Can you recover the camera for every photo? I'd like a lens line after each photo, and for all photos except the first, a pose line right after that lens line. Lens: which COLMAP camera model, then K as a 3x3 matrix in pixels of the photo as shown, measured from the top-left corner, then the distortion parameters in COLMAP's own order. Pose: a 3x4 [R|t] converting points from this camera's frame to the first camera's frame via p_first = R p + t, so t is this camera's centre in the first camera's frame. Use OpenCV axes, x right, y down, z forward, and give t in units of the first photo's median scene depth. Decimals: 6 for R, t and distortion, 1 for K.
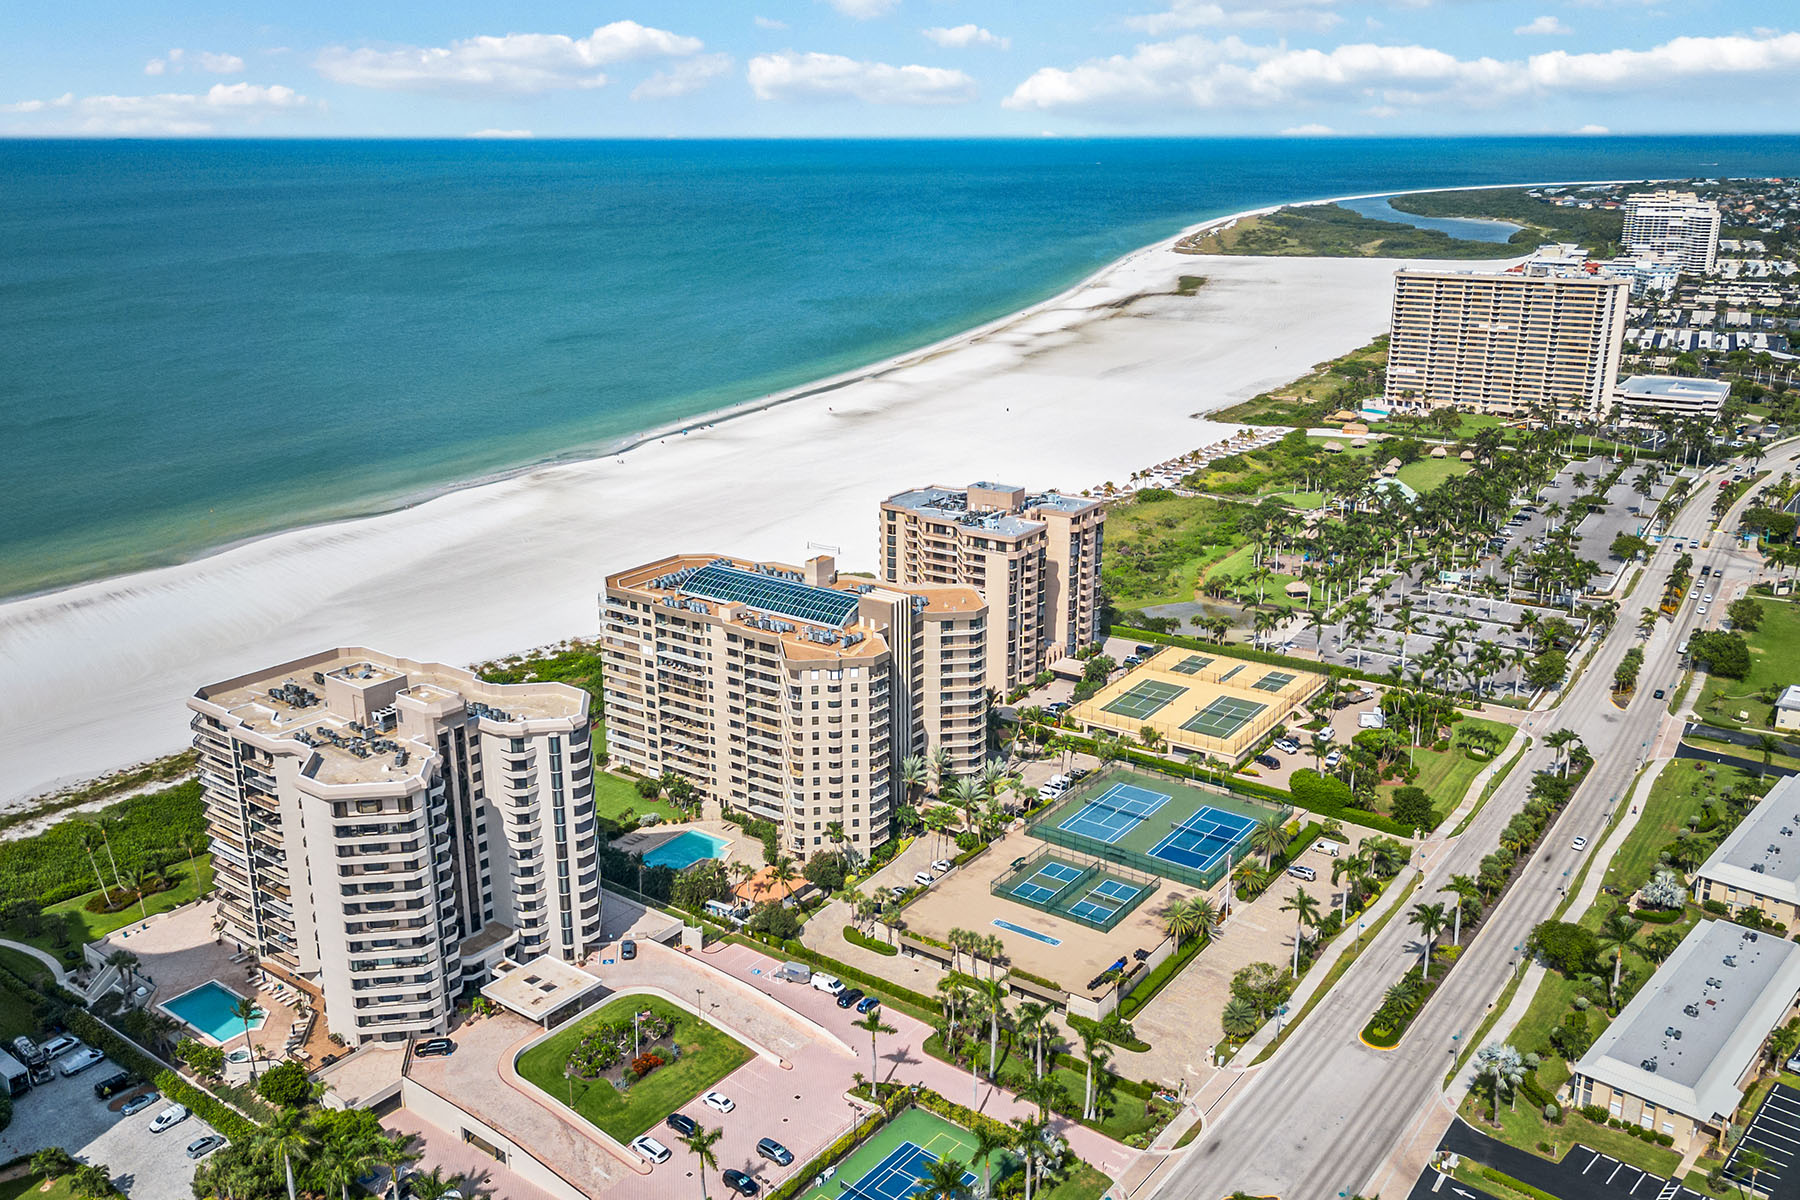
lens RADIAL K [[1458.1, 0, 856.4], [0, 1458.1, 565.4], [0, 0, 1]] dist [0.054119, -0.042352]
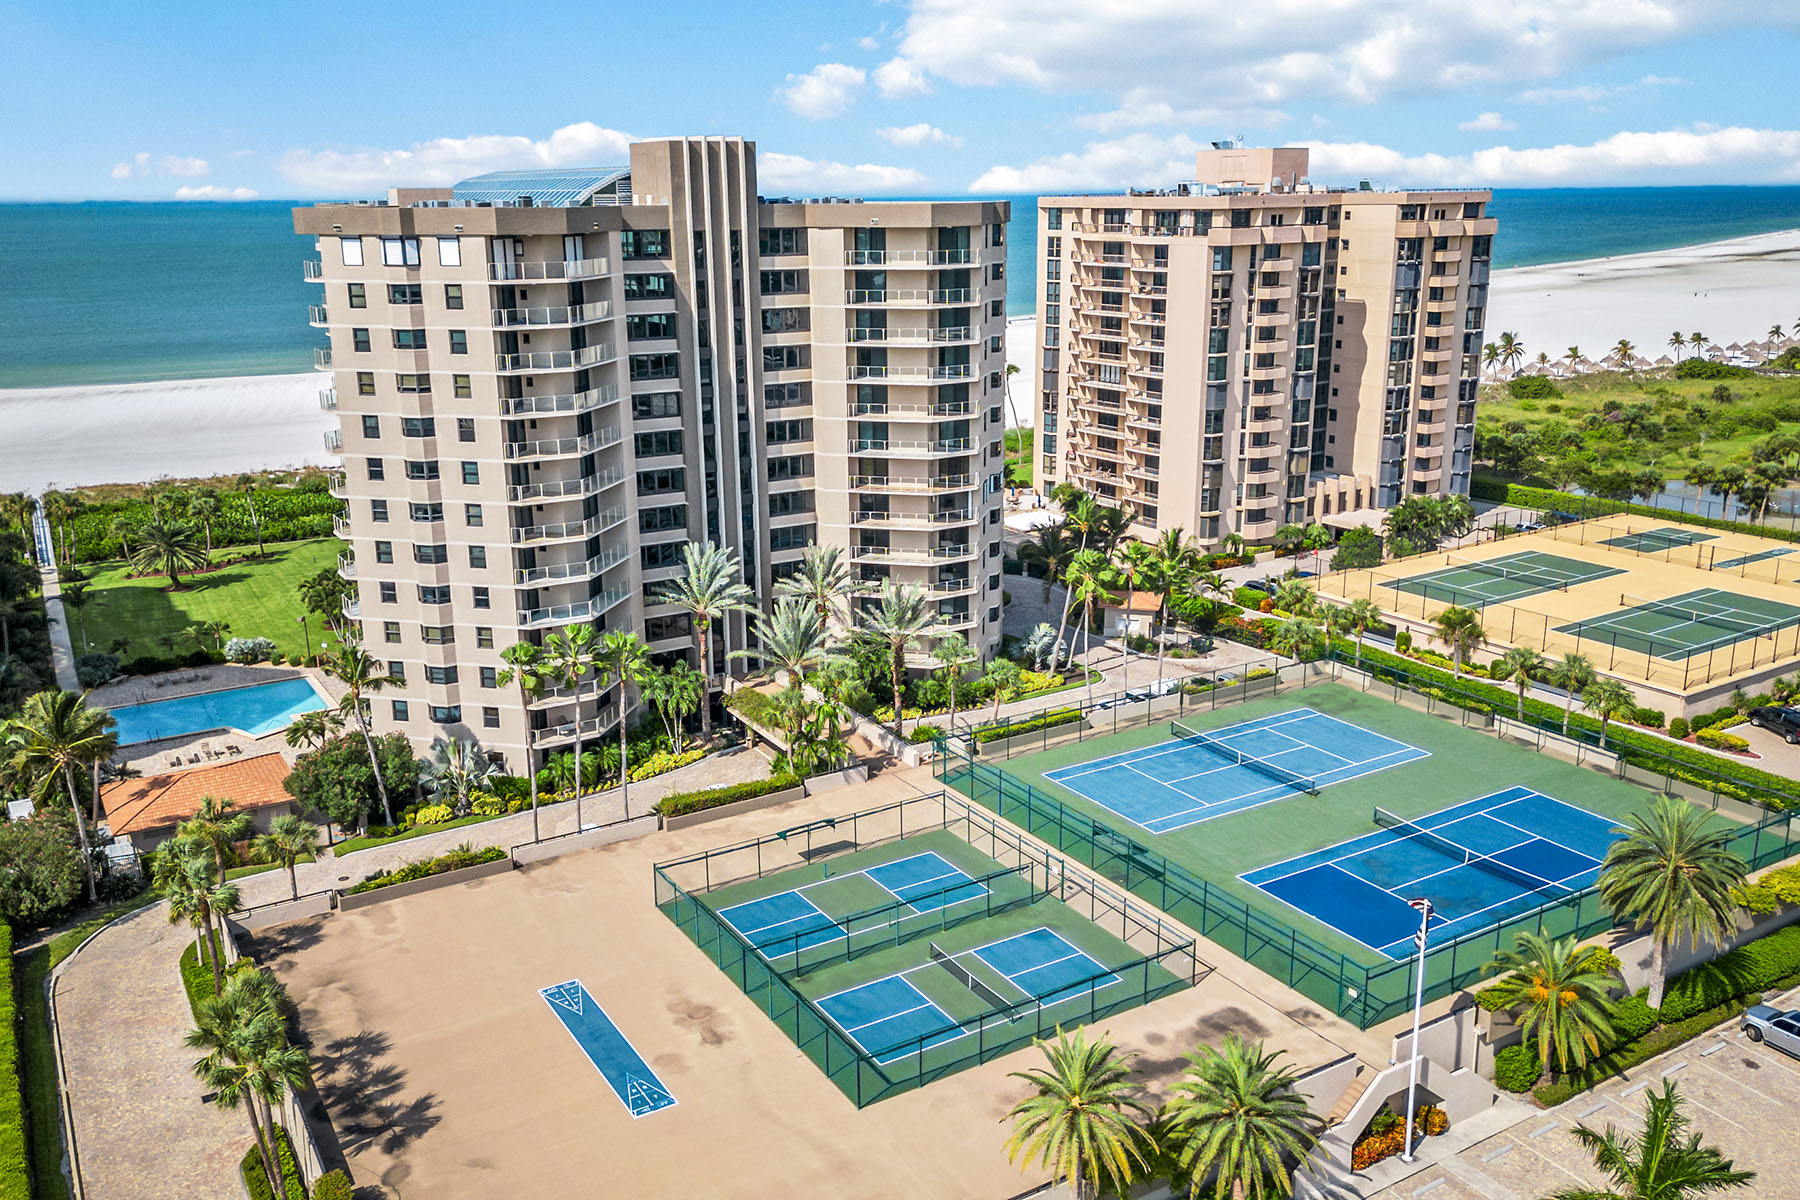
lens RADIAL K [[1458.1, 0, 894.6], [0, 1458.1, 603.7], [0, 0, 1]] dist [0.054119, -0.042352]
pose [[0.933180, 0.098239, -0.345724, 0.203398], [-0.097864, 0.995026, 0.018585, 0.122707], [0.345830, 0.016491, 0.938152, 0.594189]]
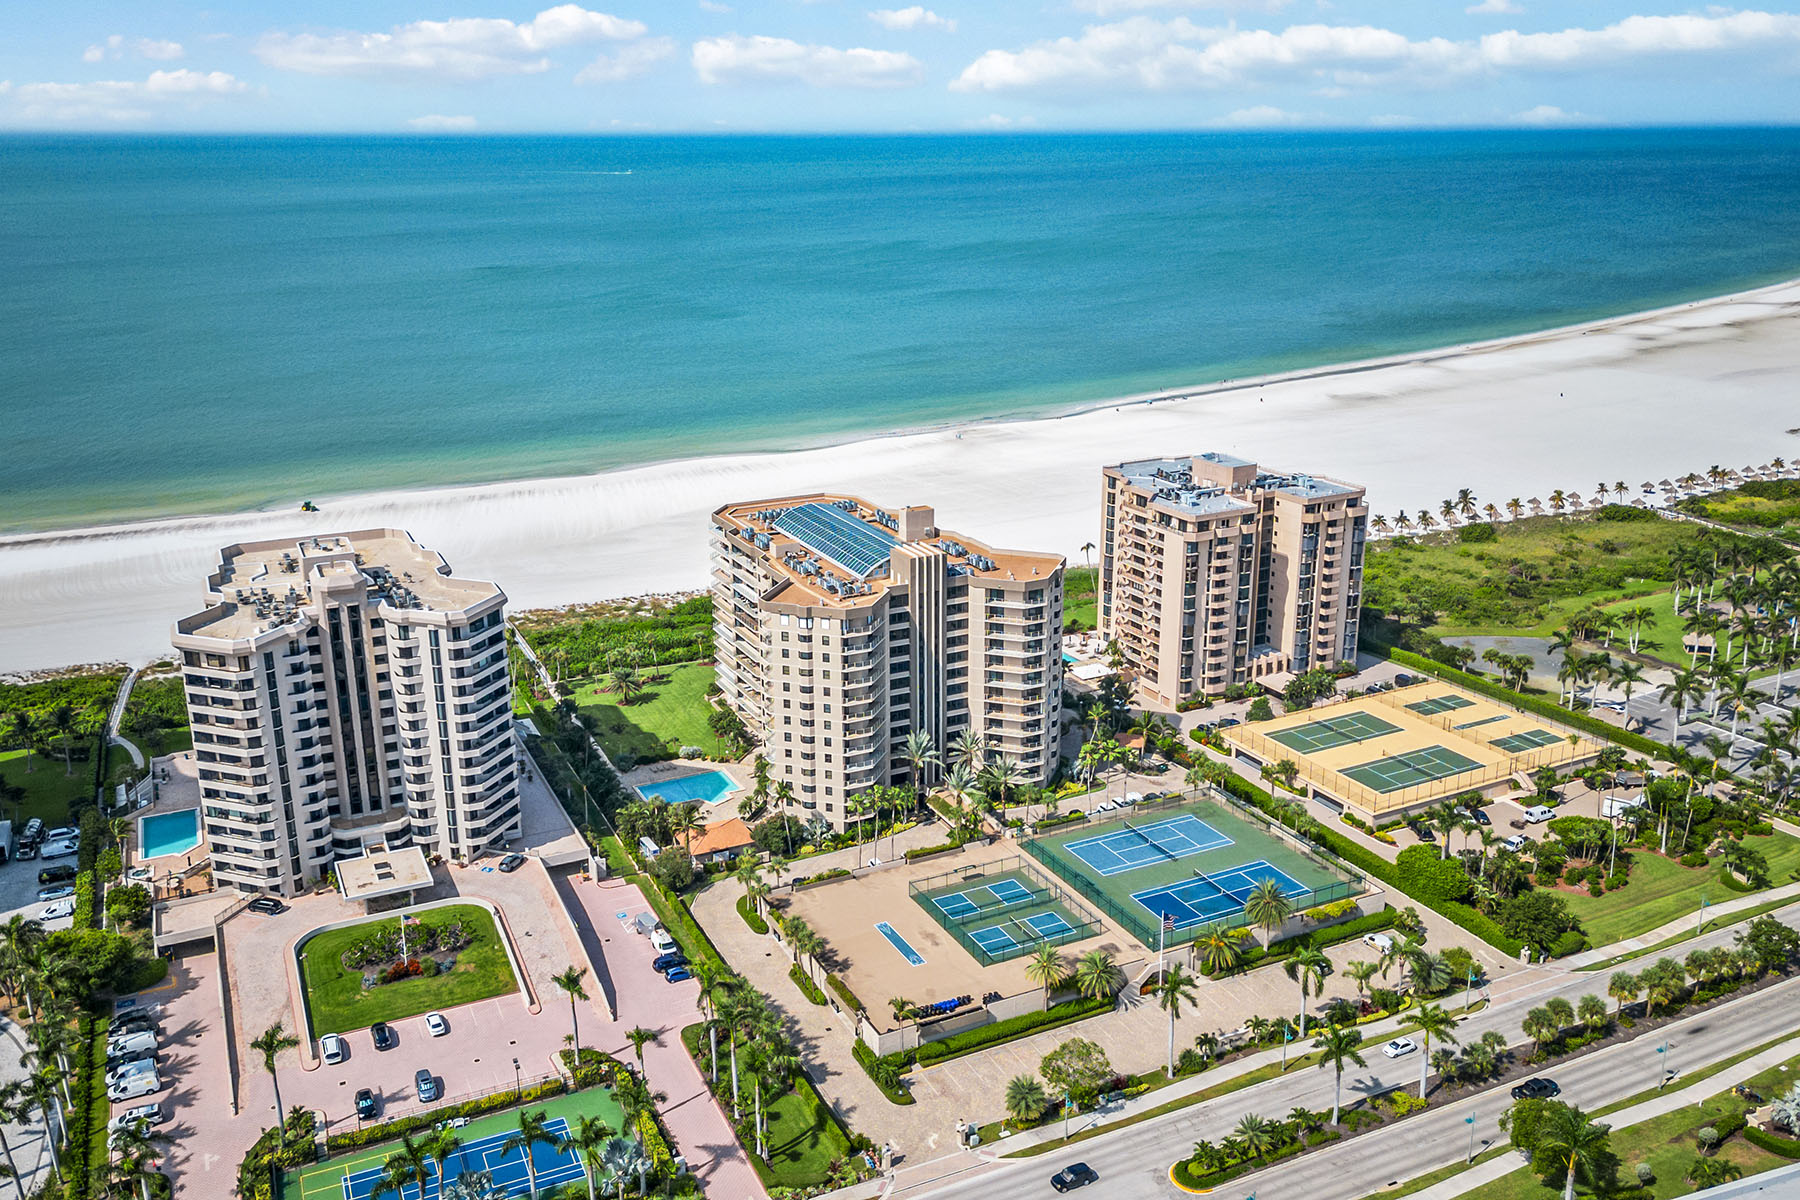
lens RADIAL K [[1458.1, 0, 884.9], [0, 1458.1, 602.2], [0, 0, 1]] dist [0.054119, -0.042352]
pose [[0.893092, 0.135917, -0.428850, 0.353881], [-0.122042, 0.990720, 0.059837, 0.001987], [0.433003, -0.001102, 0.901392, 0.177334]]
